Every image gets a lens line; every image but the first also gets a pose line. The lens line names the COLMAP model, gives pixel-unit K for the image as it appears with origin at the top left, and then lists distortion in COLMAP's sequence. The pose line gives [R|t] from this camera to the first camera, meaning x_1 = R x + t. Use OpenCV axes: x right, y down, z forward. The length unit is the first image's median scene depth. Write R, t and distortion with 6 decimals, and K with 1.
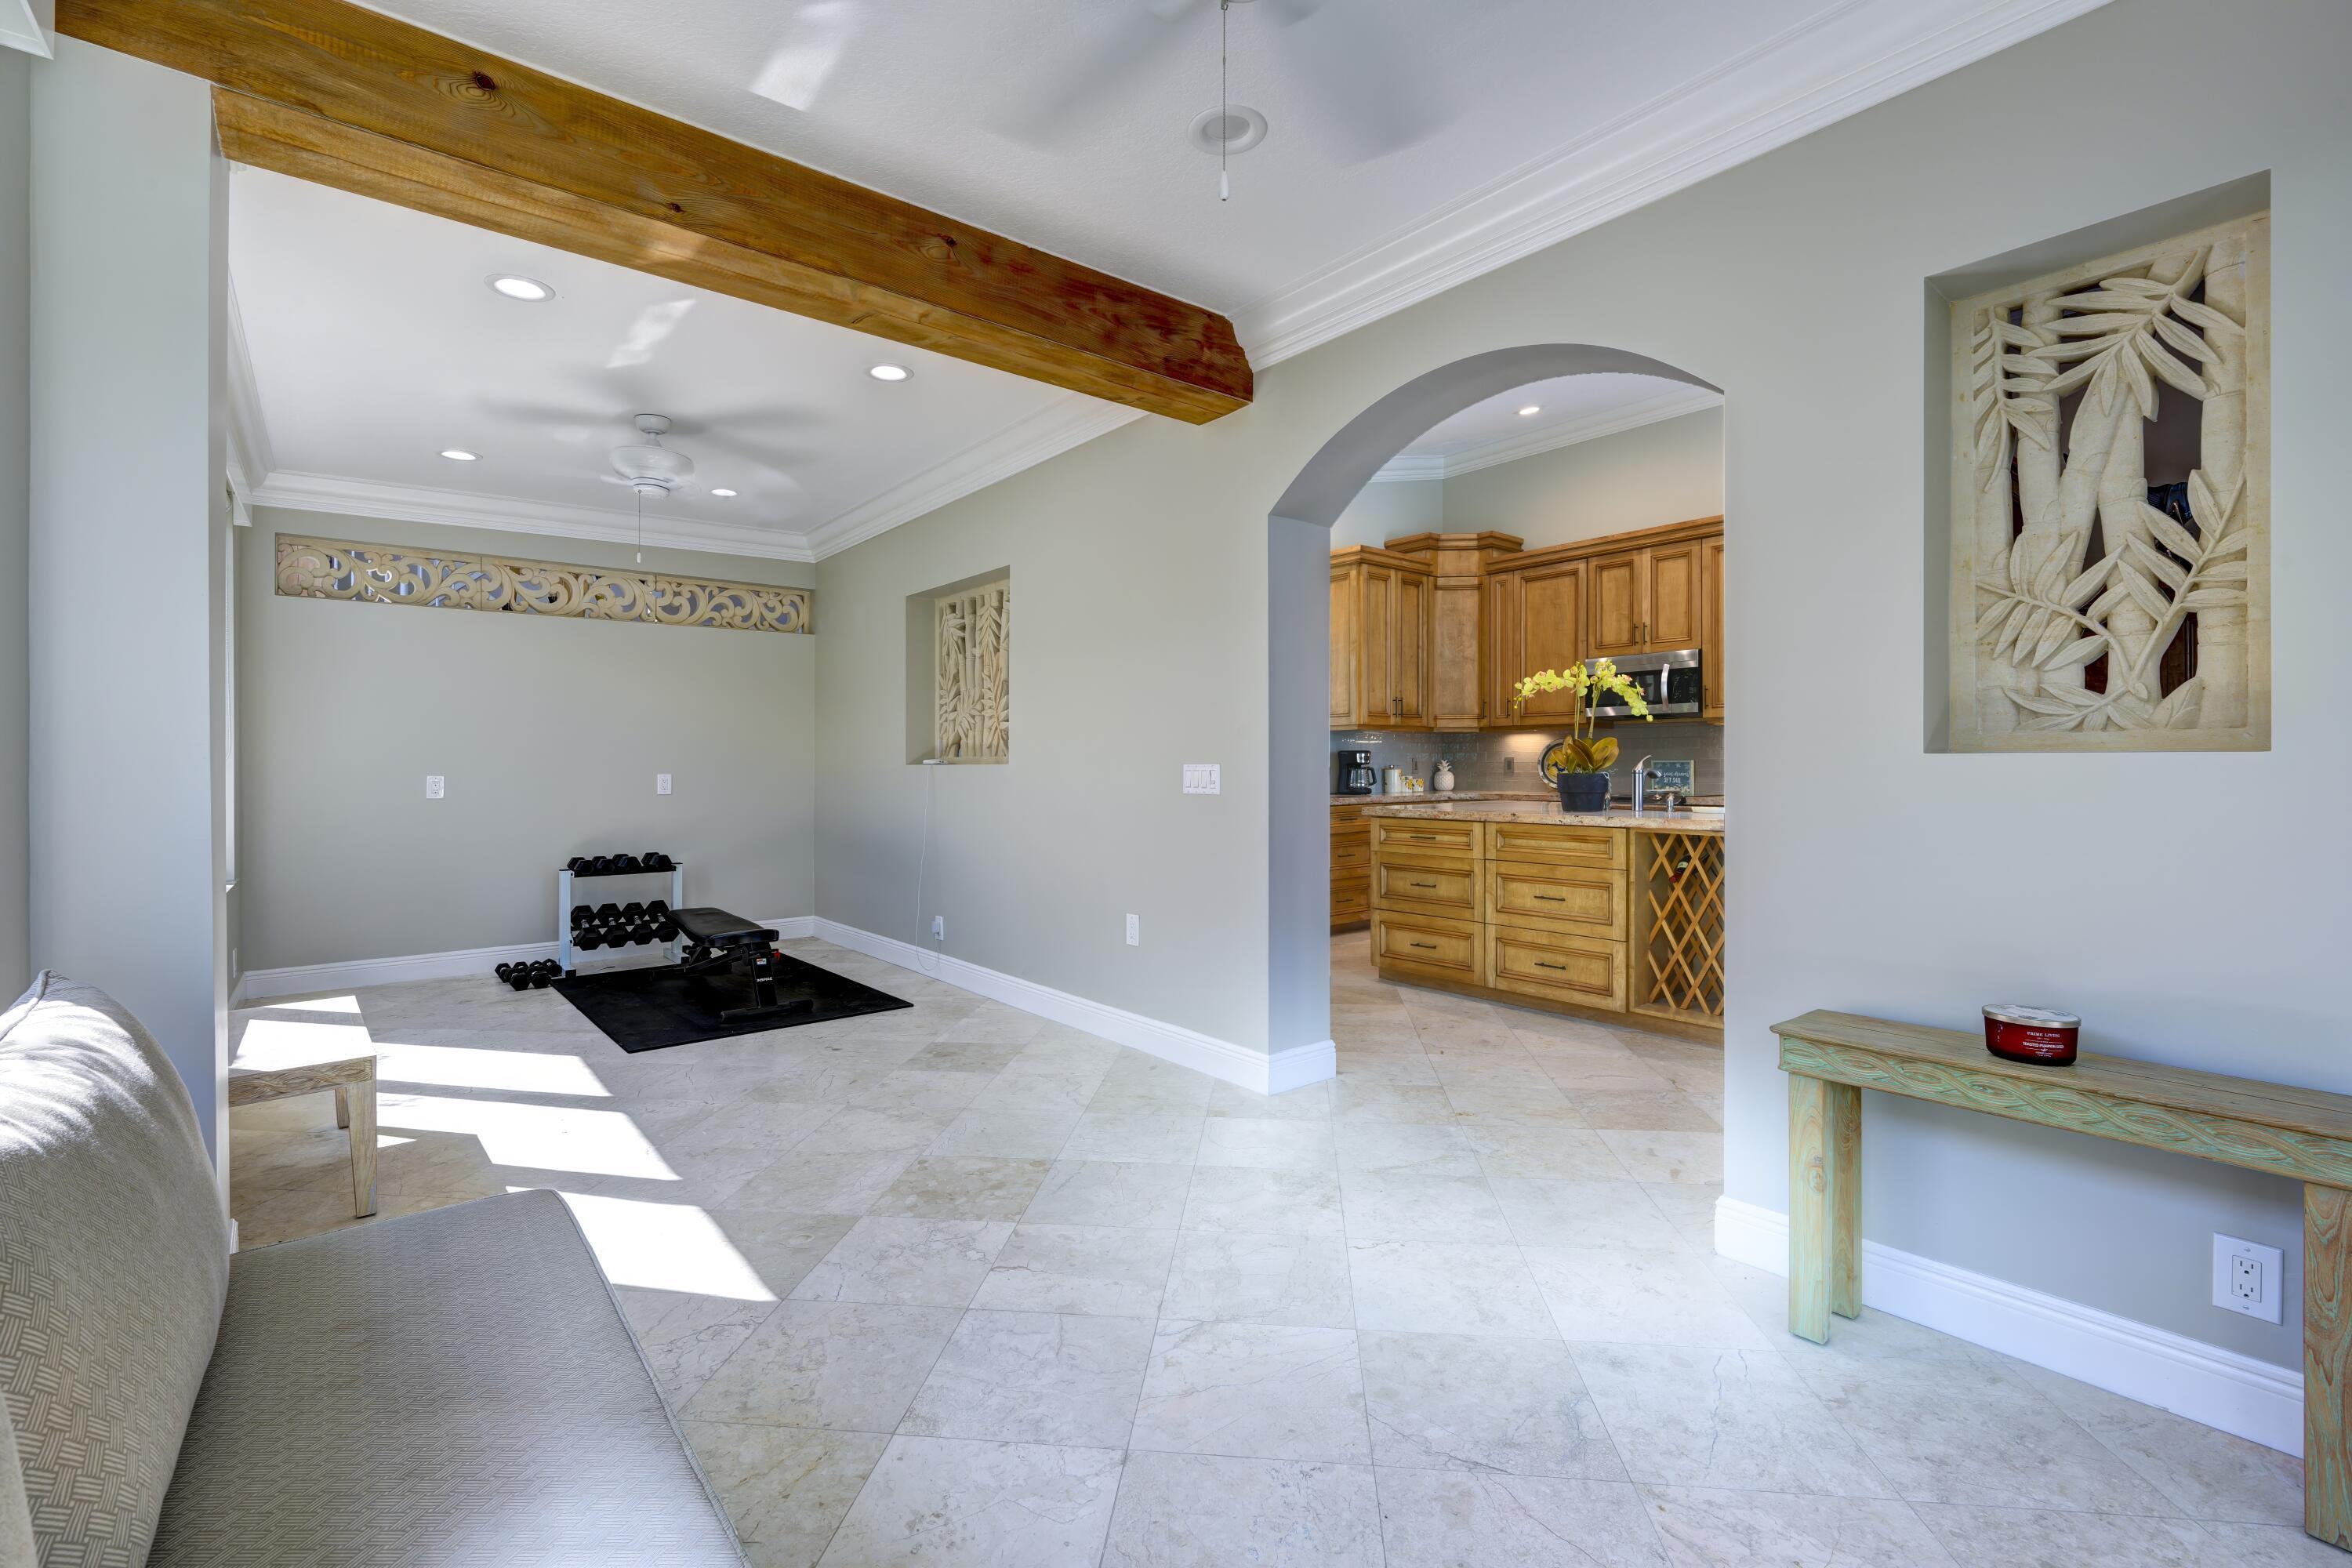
lens RADIAL K [[1012.3, 0, 1182.4], [0, 1012.3, 761.7], [0, 0, 1]] dist [0.000835, 0.000022]
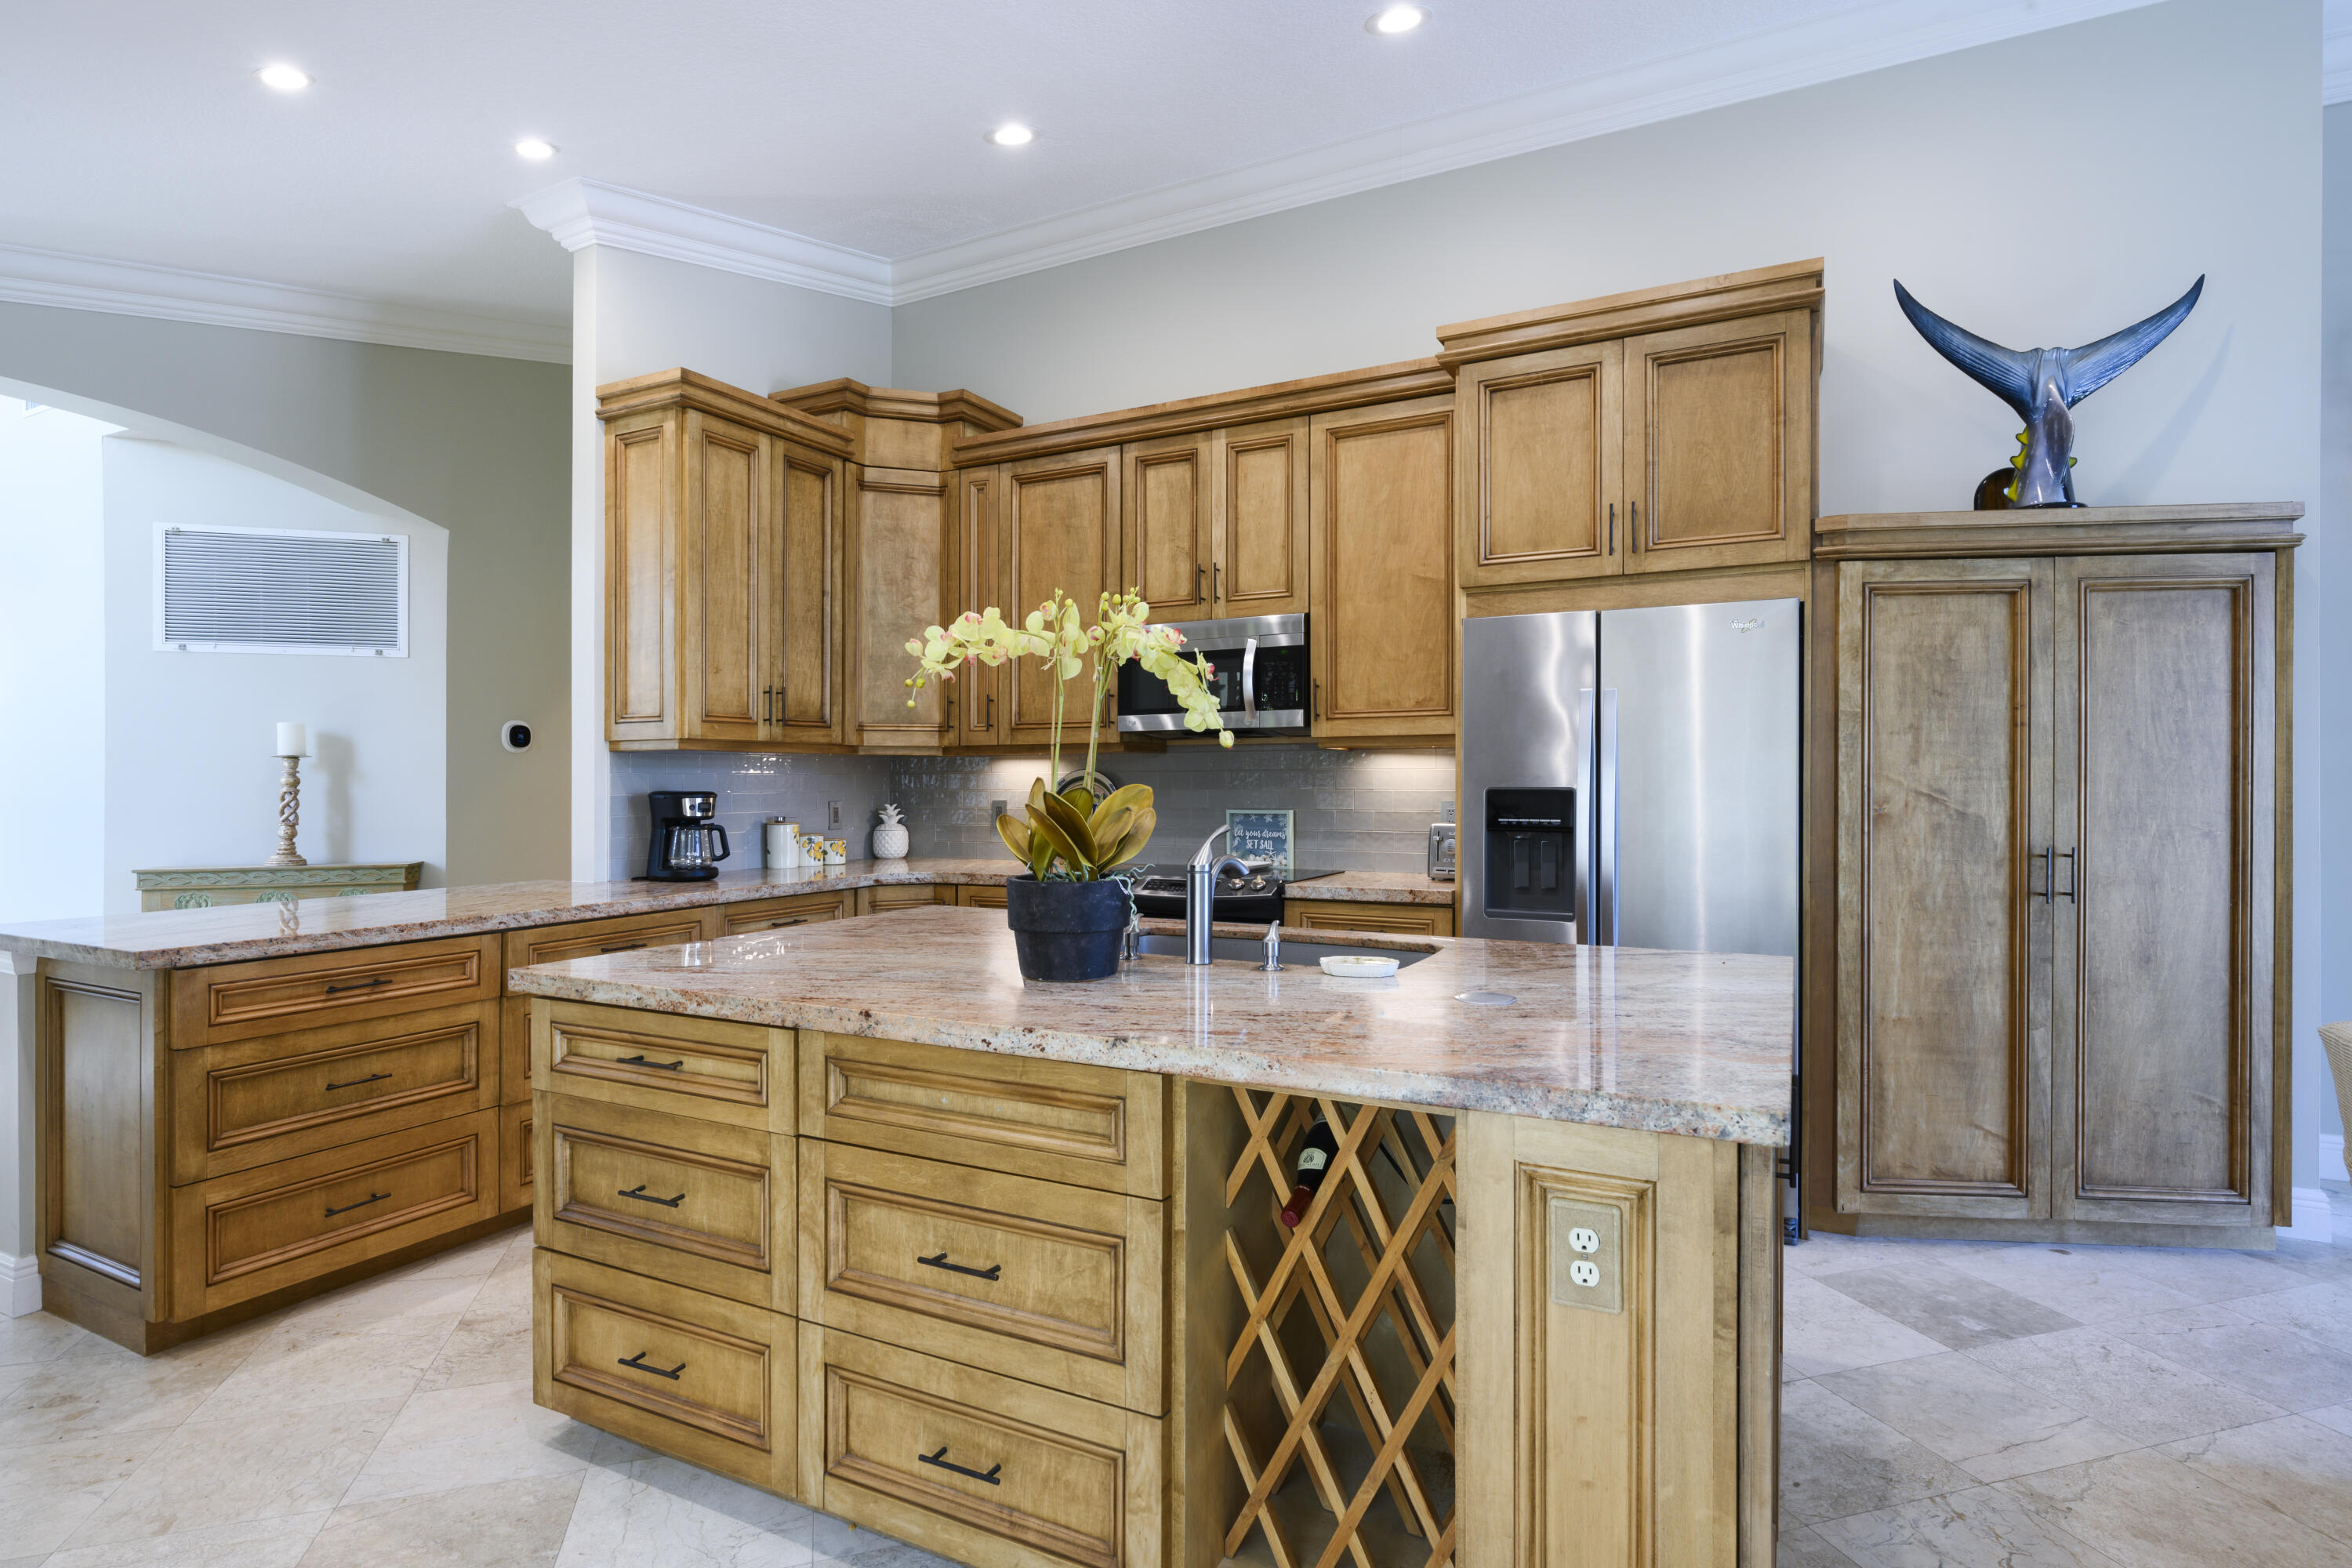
lens RADIAL K [[1182.7, 0, 1176.0], [0, 1182.7, 784.0], [0, 0, 1]] dist [-0.001576, -0.000080]
pose [[0.923206, 0.000295, 0.384304, 0.190411], [-0.001866, 0.999991, 0.003716, -0.019207], [-0.384300, -0.004148, 0.923199, 0.416494]]
